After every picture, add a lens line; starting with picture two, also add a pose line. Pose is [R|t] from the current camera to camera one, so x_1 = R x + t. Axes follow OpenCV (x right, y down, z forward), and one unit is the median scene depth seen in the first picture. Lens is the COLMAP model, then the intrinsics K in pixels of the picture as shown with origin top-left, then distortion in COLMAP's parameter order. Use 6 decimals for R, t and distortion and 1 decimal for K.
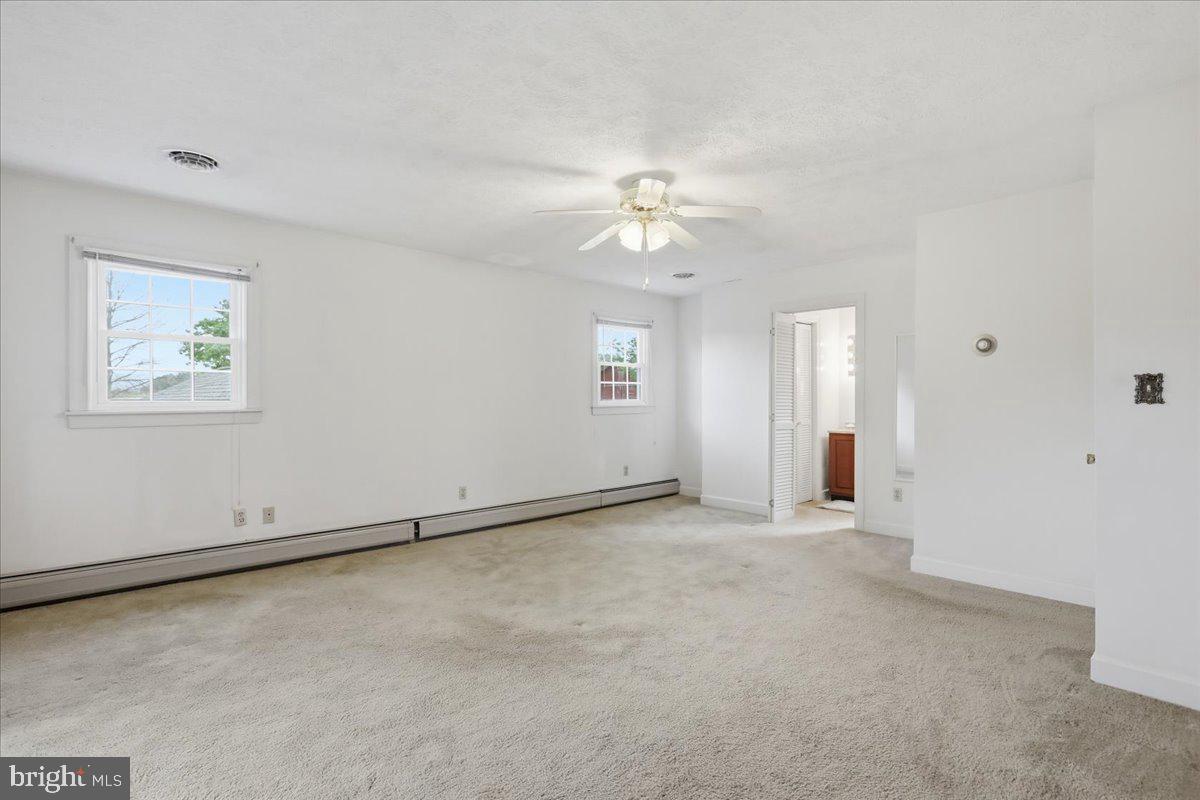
lens RADIAL K [[584.0, 0, 594.4], [0, 584.0, 397.6], [0, 0, 1]] dist [0.000953, 0.000868]
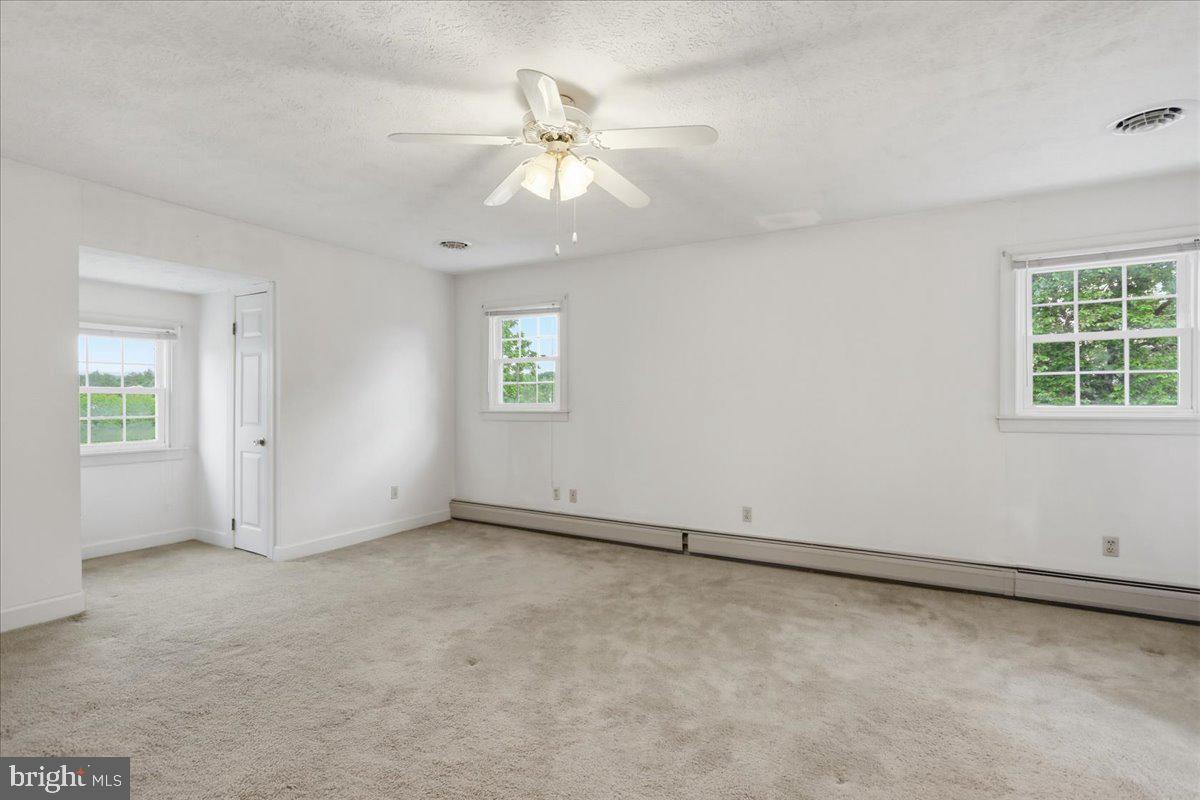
lens RADIAL K [[584.0, 0, 594.4], [0, 584.0, 397.6], [0, 0, 1]] dist [0.000953, 0.000868]
pose [[0.288171, -0.009636, -0.957530, 0.661516], [-0.001527, 0.999943, -0.010523, 0.004739], [0.957578, 0.004495, 0.288140, 0.693186]]
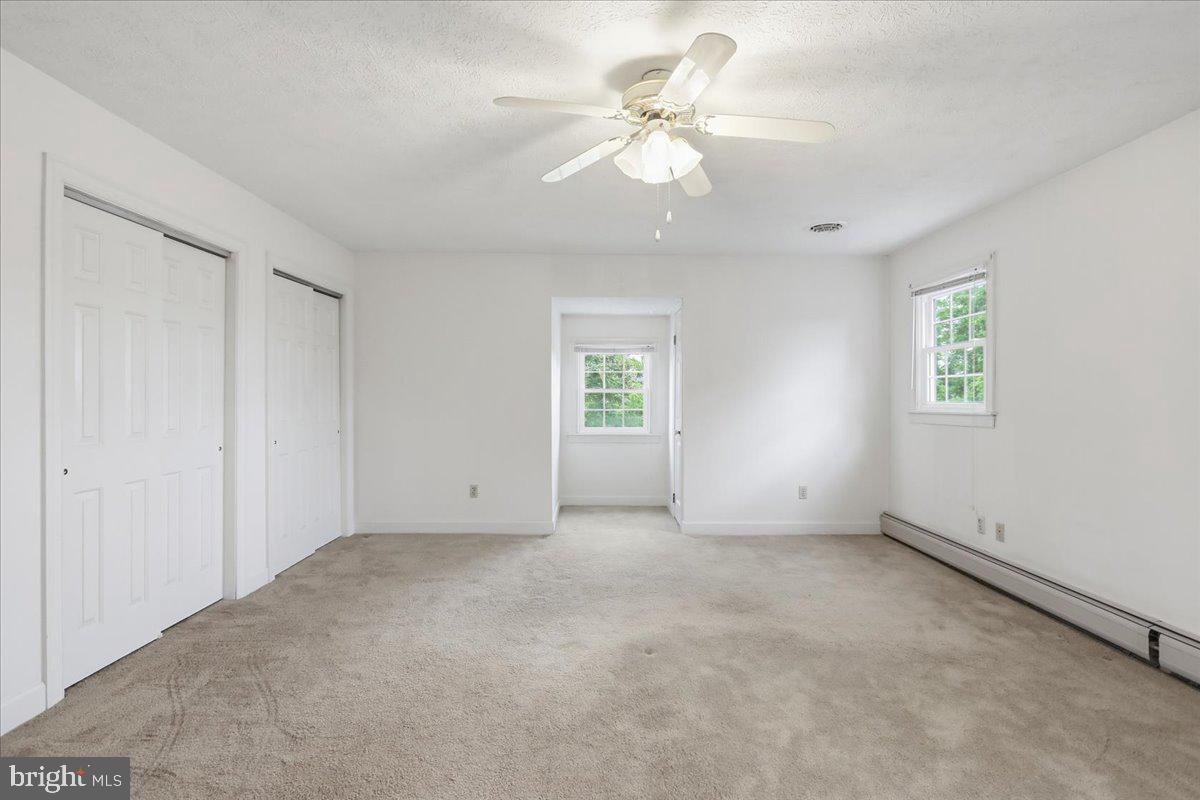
lens RADIAL K [[584.0, 0, 594.4], [0, 584.0, 397.6], [0, 0, 1]] dist [0.000953, 0.000868]
pose [[-0.684629, -0.009565, -0.728829, 0.525423], [-0.010242, 0.999941, -0.003502, 0.005393], [0.728820, 0.005067, -0.684687, 1.175753]]
